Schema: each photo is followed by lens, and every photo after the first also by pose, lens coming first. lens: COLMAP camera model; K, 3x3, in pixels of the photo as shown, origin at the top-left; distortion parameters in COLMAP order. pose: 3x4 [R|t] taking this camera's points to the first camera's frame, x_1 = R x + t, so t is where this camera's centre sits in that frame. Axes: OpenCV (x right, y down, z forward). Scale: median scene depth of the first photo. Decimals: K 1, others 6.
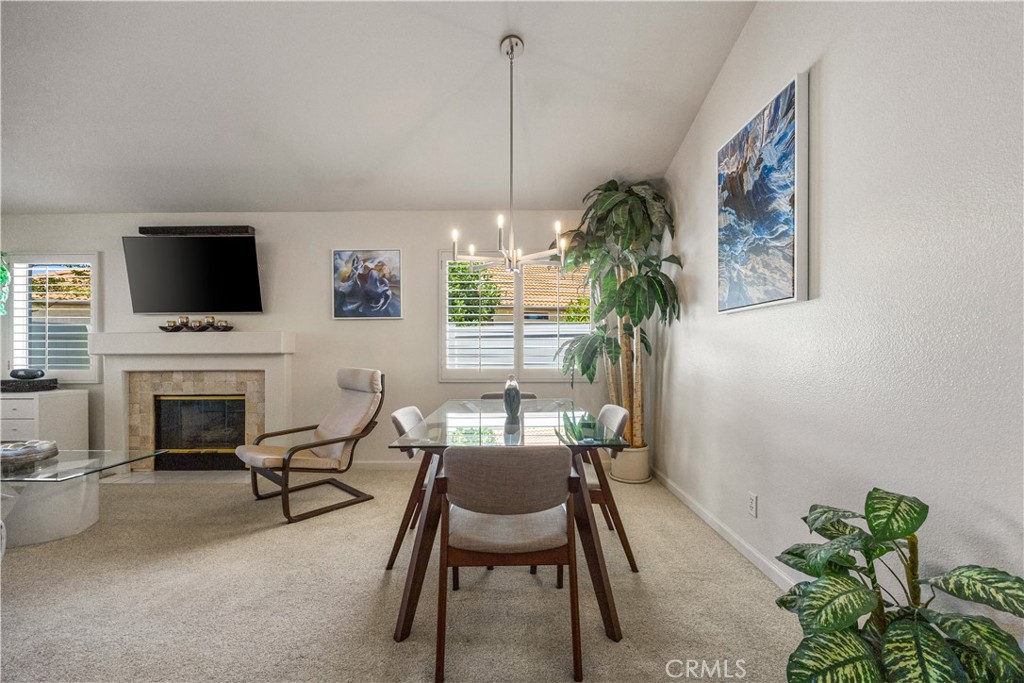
lens RADIAL K [[392.3, 0, 509.8], [0, 392.3, 352.6], [0, 0, 1]] dist [-0.001058, -0.001057]
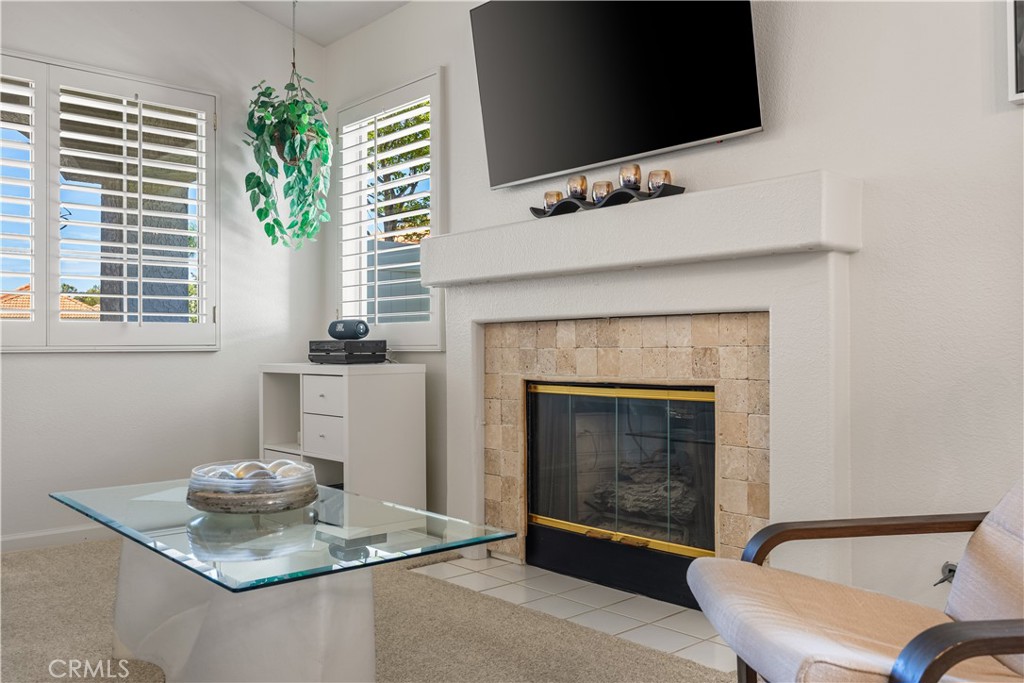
lens RADIAL K [[836.4, 0, 517.8], [0, 836.4, 339.7], [0, 0, 1]] dist [-0.016839, 0.002694]
pose [[0.682757, -0.006138, -0.730619, -0.276601], [0.003262, 0.999980, -0.005353, 0.071305], [0.730638, 0.001271, 0.682764, 0.402148]]
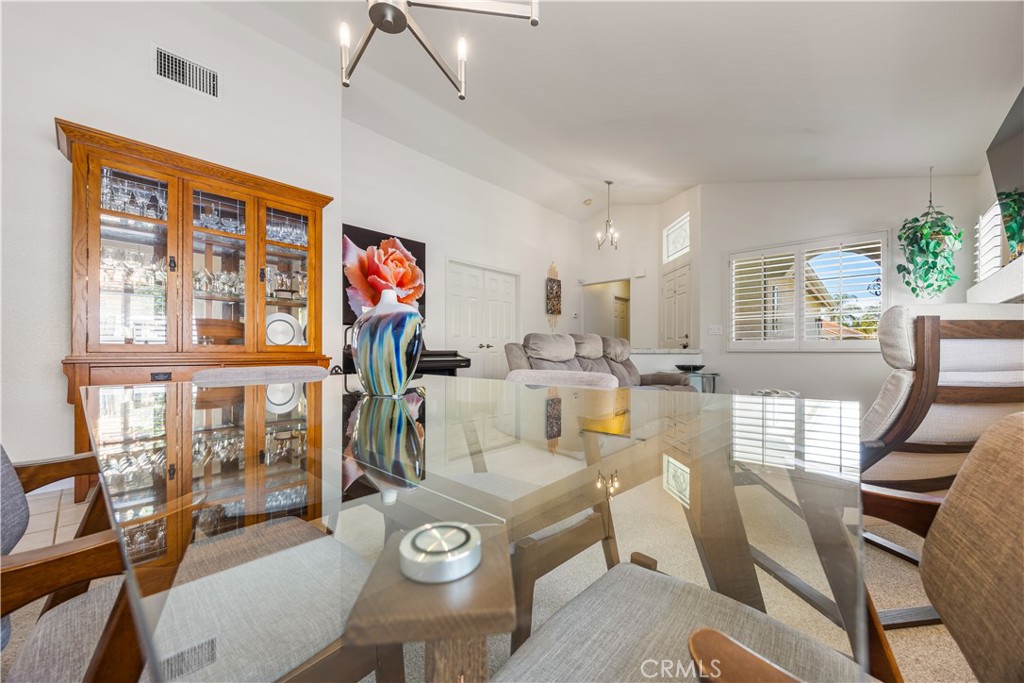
lens RADIAL K [[392.3, 0, 513.8], [0, 392.3, 346.6], [0, 0, 1]] dist [-0.001058, -0.001057]
pose [[-0.654110, -0.000650, -0.756399, 0.161664], [0.004085, 0.999982, -0.004393, 0.067824], [0.756388, -0.005963, -0.654096, 0.787739]]
